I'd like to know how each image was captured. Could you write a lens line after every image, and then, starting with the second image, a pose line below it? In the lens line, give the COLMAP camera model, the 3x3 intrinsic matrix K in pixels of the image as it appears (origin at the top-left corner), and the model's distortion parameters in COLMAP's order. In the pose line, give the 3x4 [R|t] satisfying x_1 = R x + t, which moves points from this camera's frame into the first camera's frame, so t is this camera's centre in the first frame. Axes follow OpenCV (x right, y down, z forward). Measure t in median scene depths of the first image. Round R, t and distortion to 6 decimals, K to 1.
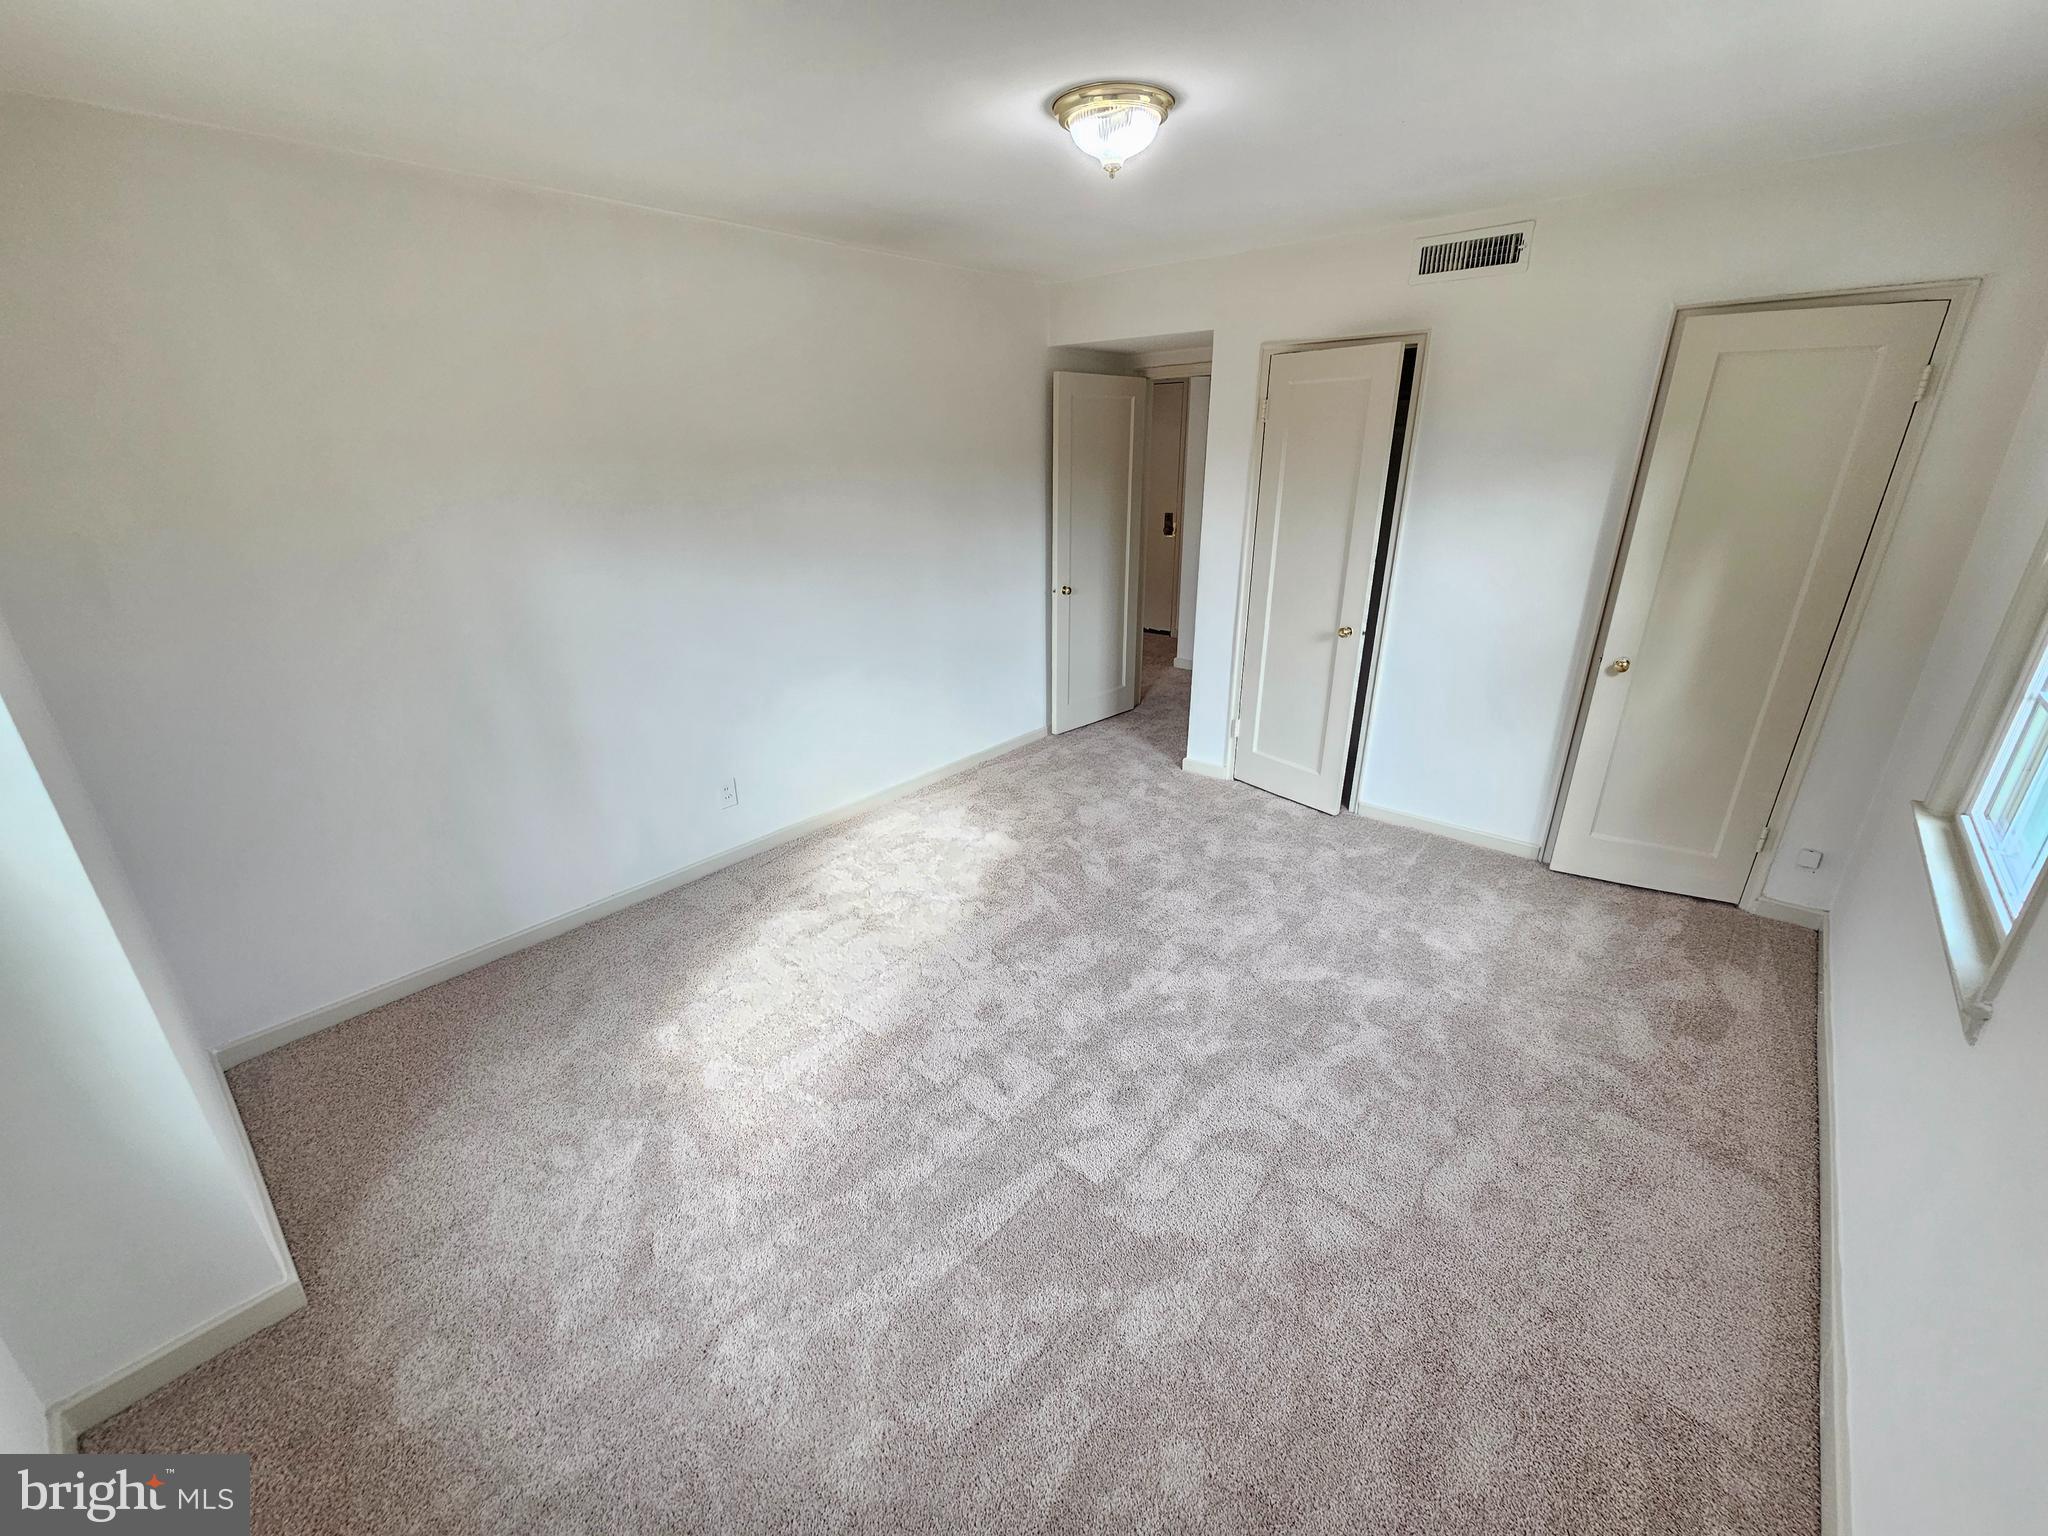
lens RADIAL K [[834.4, 0, 1024.0], [0, 834.4, 768.0], [0, 0, 1]] dist [-0.001555, -0.000022]
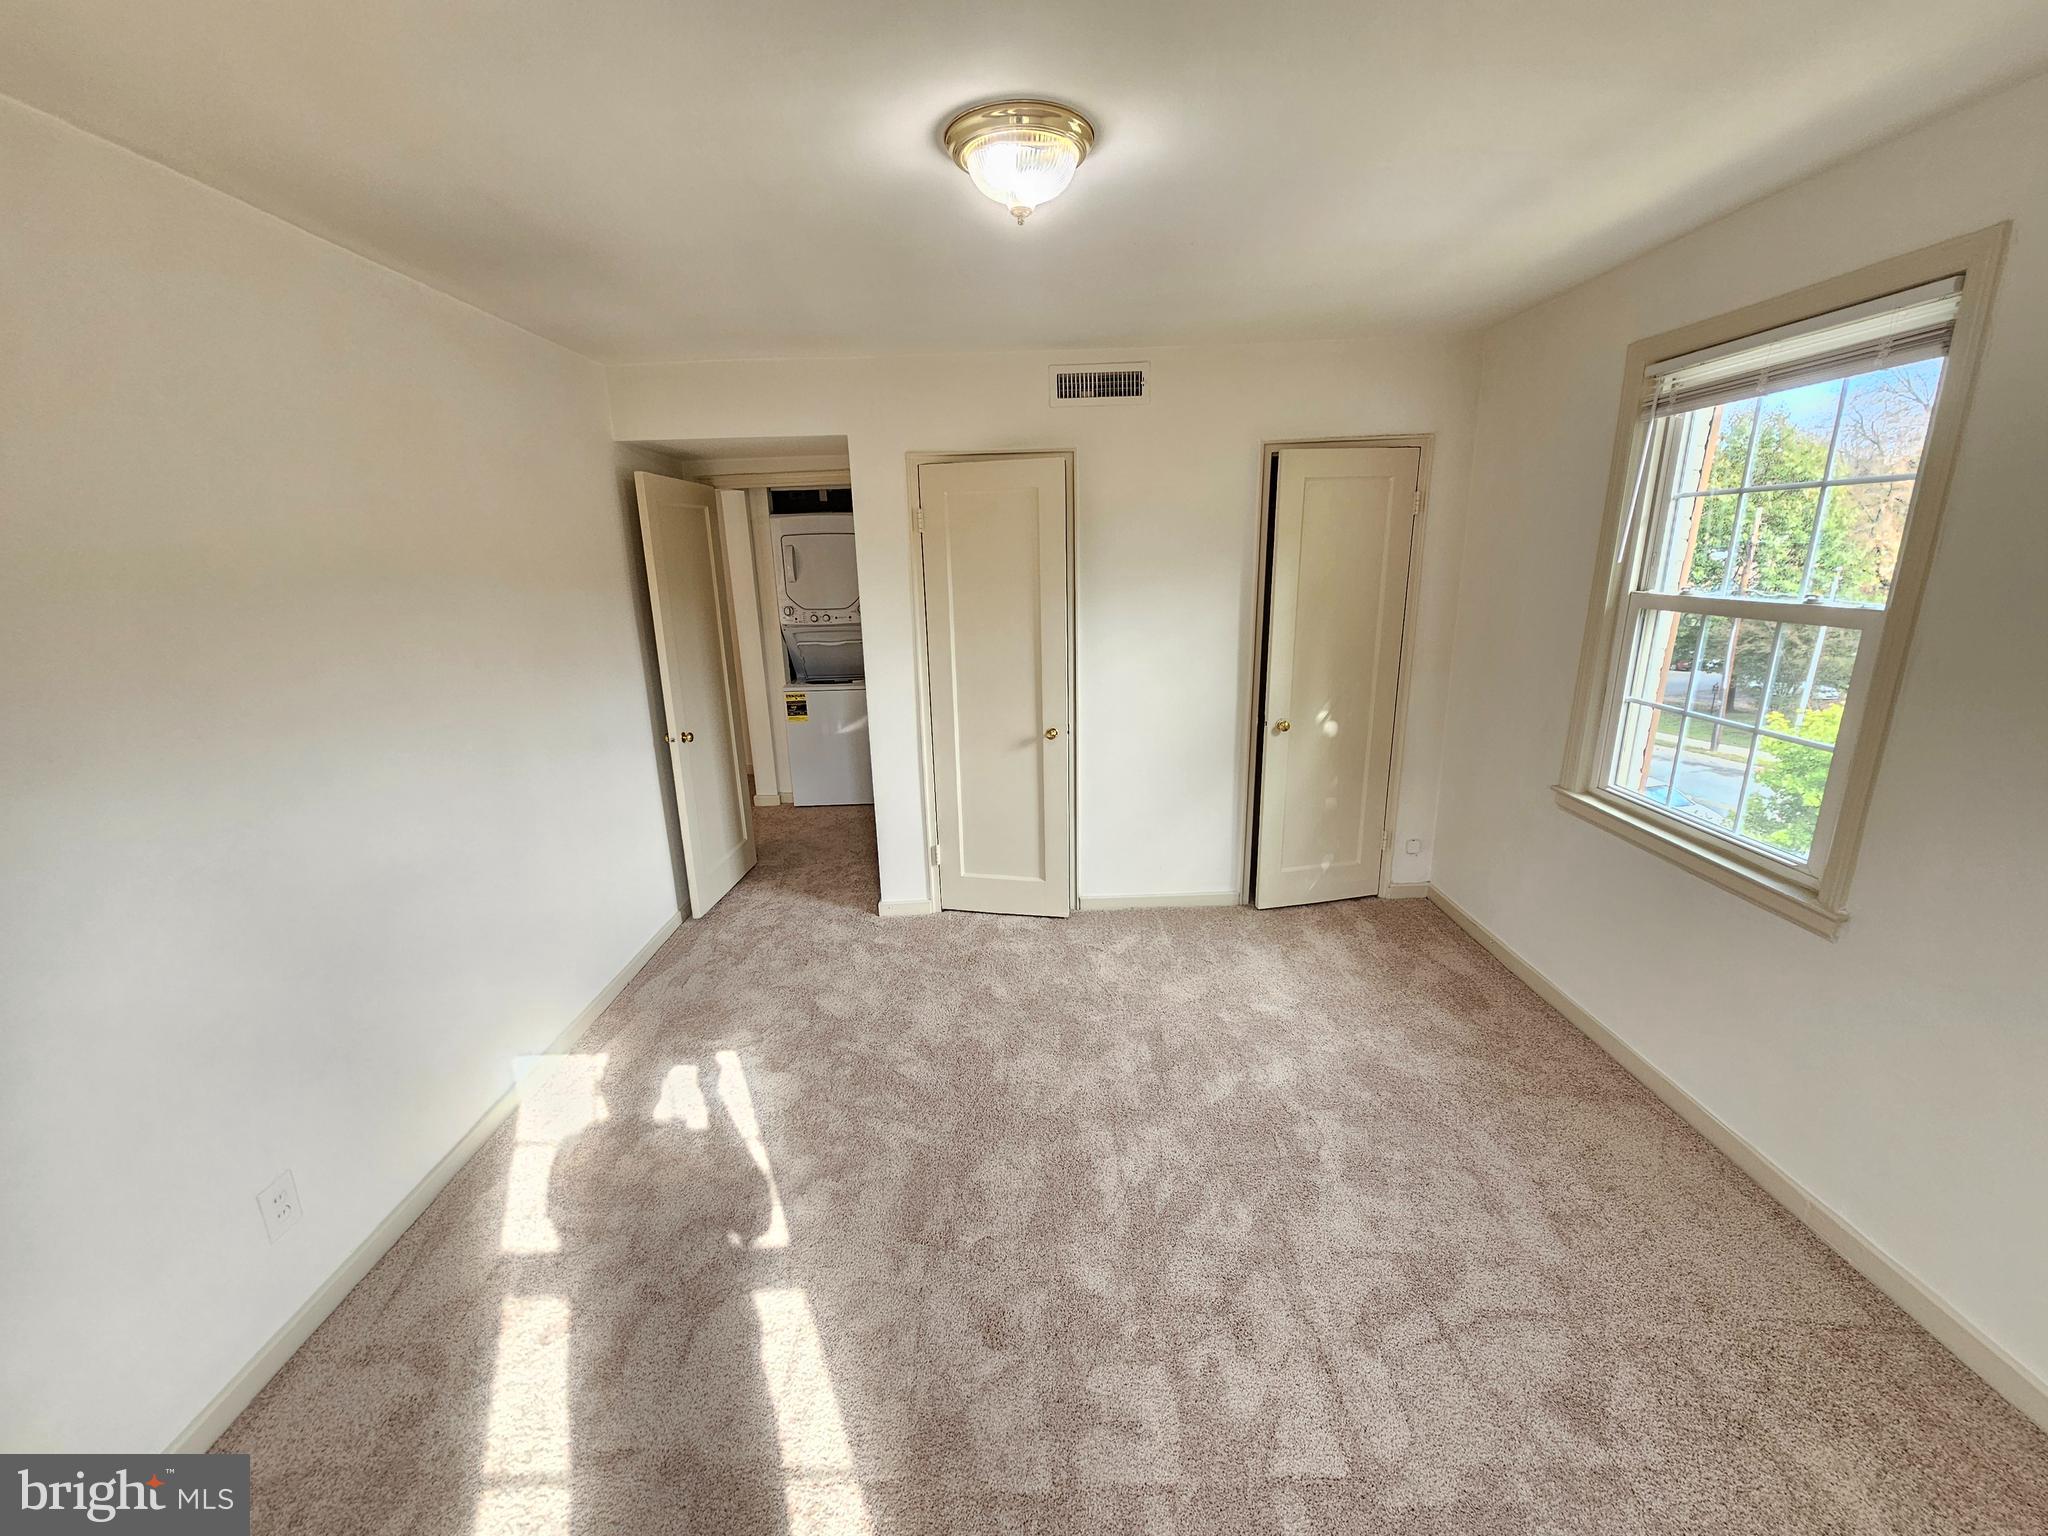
lens RADIAL K [[834.4, 0, 1024.0], [0, 834.4, 768.0], [0, 0, 1]] dist [-0.001555, -0.000022]
pose [[0.759270, -0.168817, 0.628498, -0.316513], [0.254489, 0.965884, -0.048000, -0.098215], [-0.598953, 0.196391, 0.776328, 0.299661]]
